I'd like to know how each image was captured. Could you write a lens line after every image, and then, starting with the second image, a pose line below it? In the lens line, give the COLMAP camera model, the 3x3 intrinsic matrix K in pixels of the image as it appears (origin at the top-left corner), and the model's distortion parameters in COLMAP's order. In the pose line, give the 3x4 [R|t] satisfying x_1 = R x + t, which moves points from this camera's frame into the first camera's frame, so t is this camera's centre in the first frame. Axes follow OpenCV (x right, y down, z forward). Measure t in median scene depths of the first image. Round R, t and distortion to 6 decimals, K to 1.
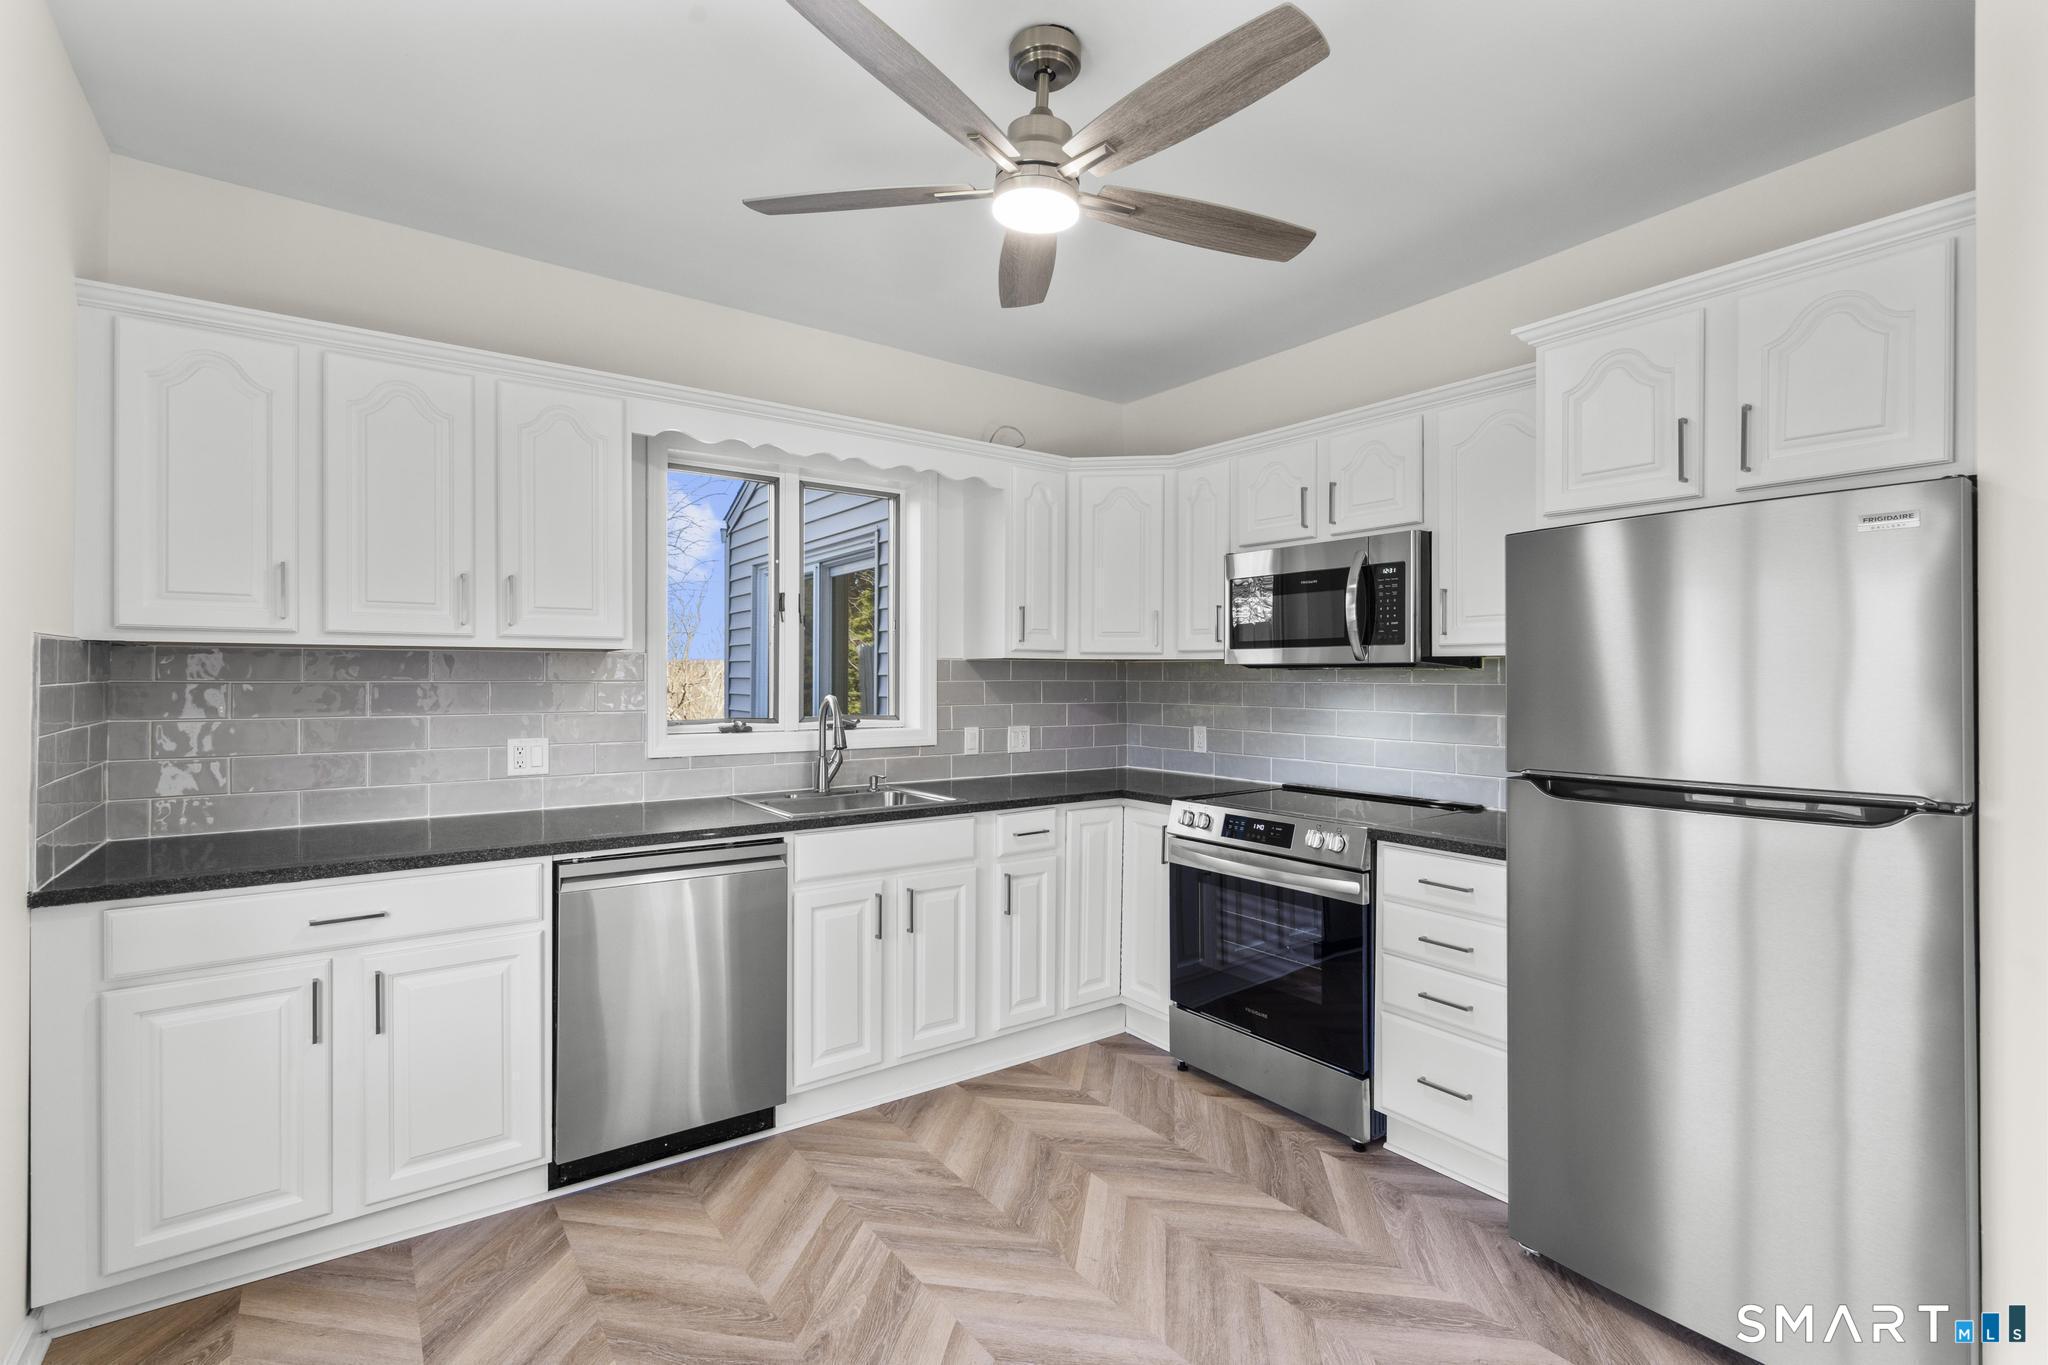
lens RADIAL K [[935.0, 0, 1010.3], [0, 935.0, 680.9], [0, 0, 1]] dist [-0.003758, 0.001186]
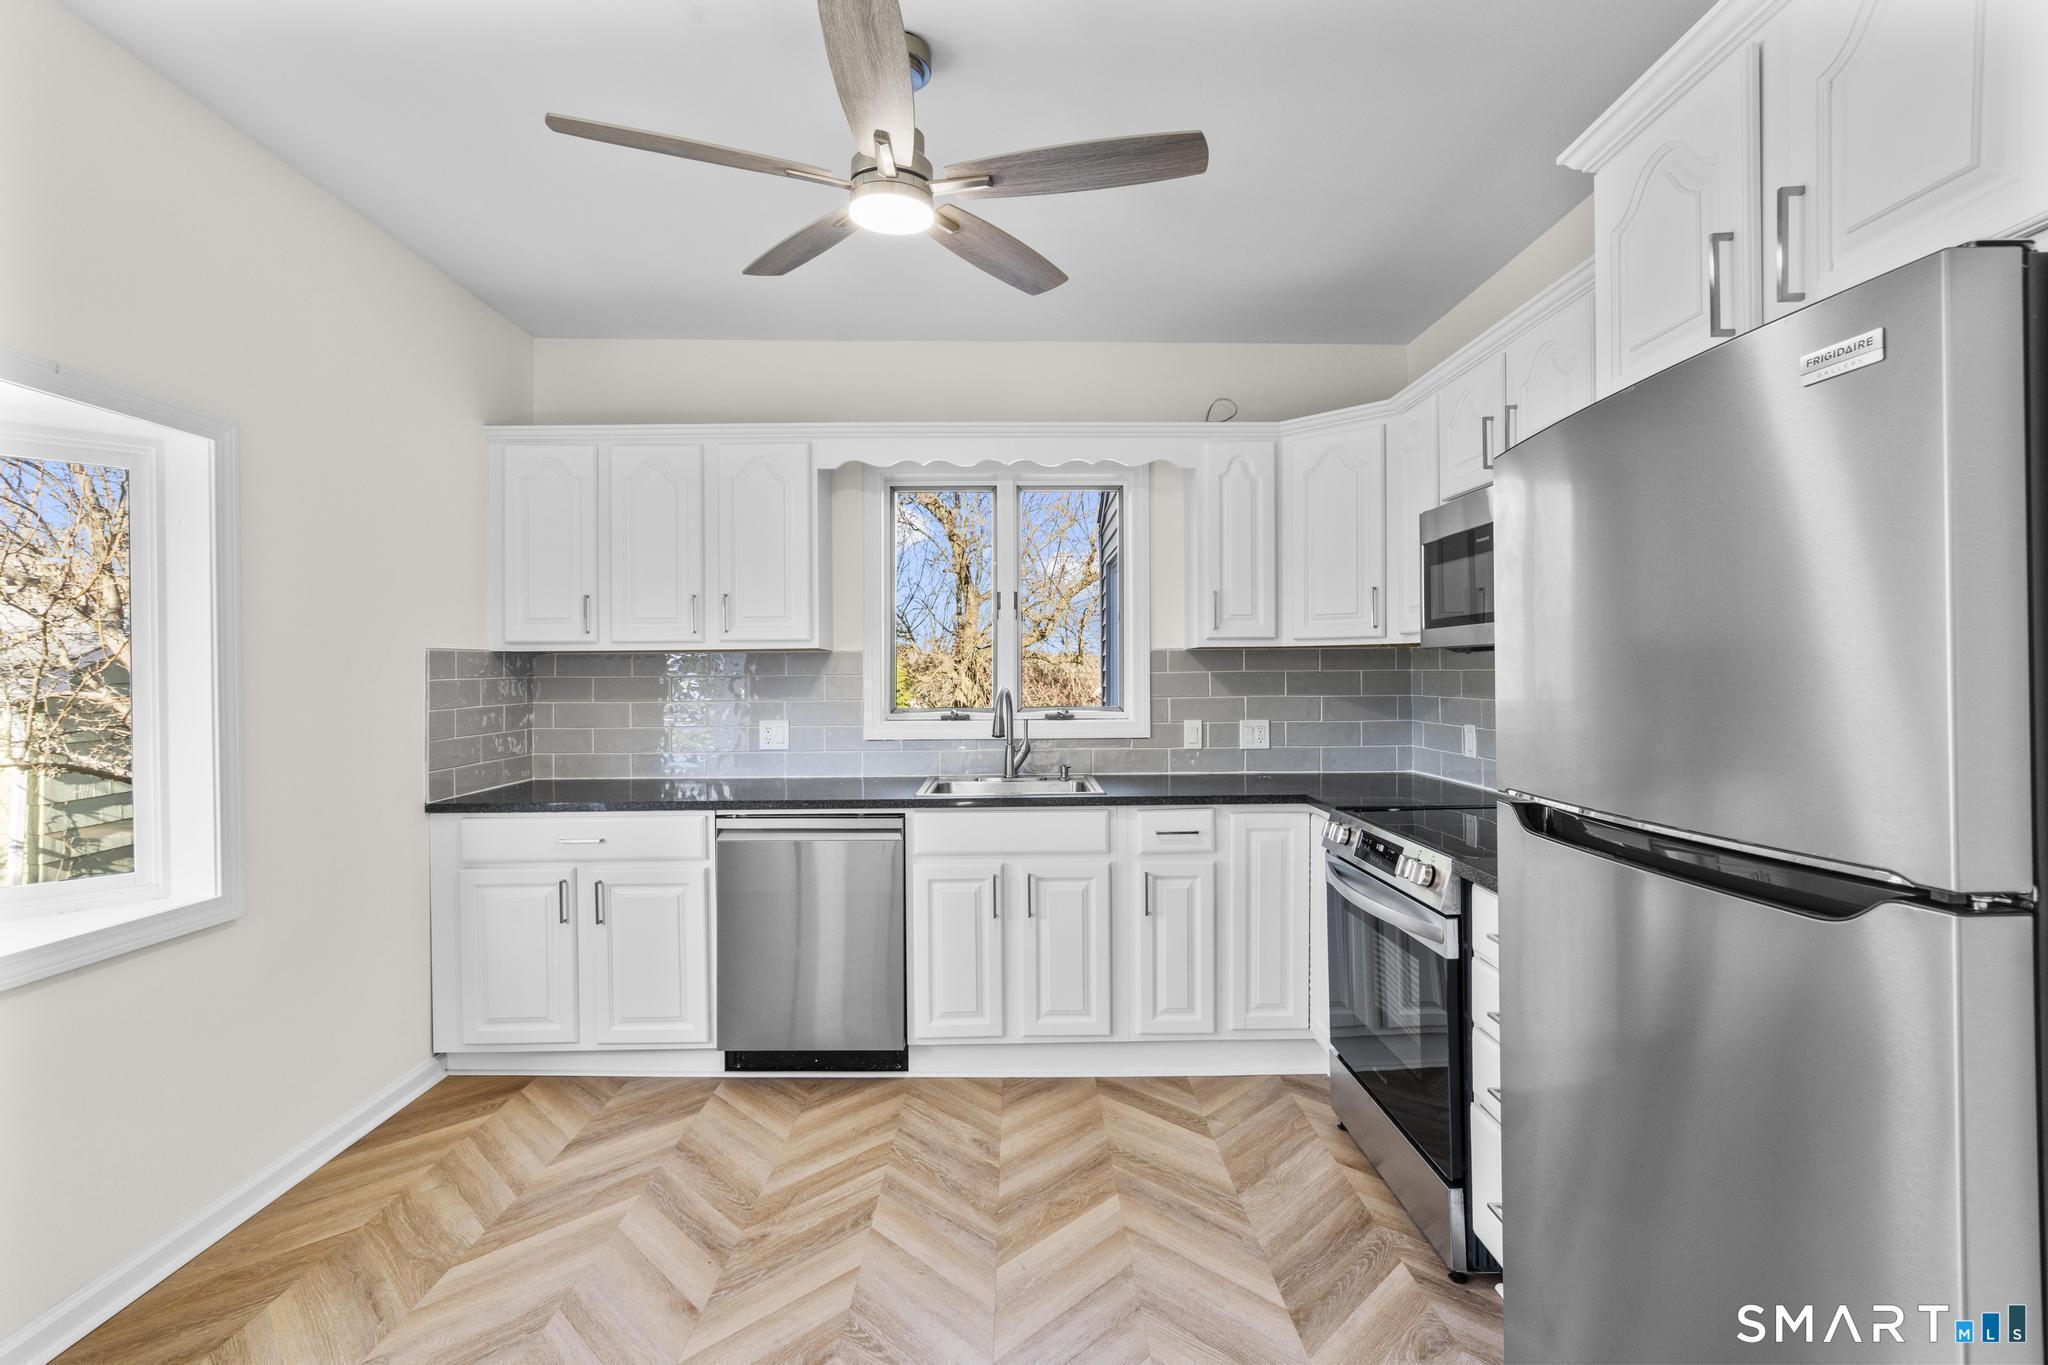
lens RADIAL K [[935.0, 0, 1010.2], [0, 935.0, 680.3], [0, 0, 1]] dist [-0.003758, 0.001186]
pose [[0.813426, -0.004129, -0.581654, 0.509370], [0.008254, 0.999956, 0.004444, 0.004364], [0.581610, -0.008416, 0.813424, 0.164042]]
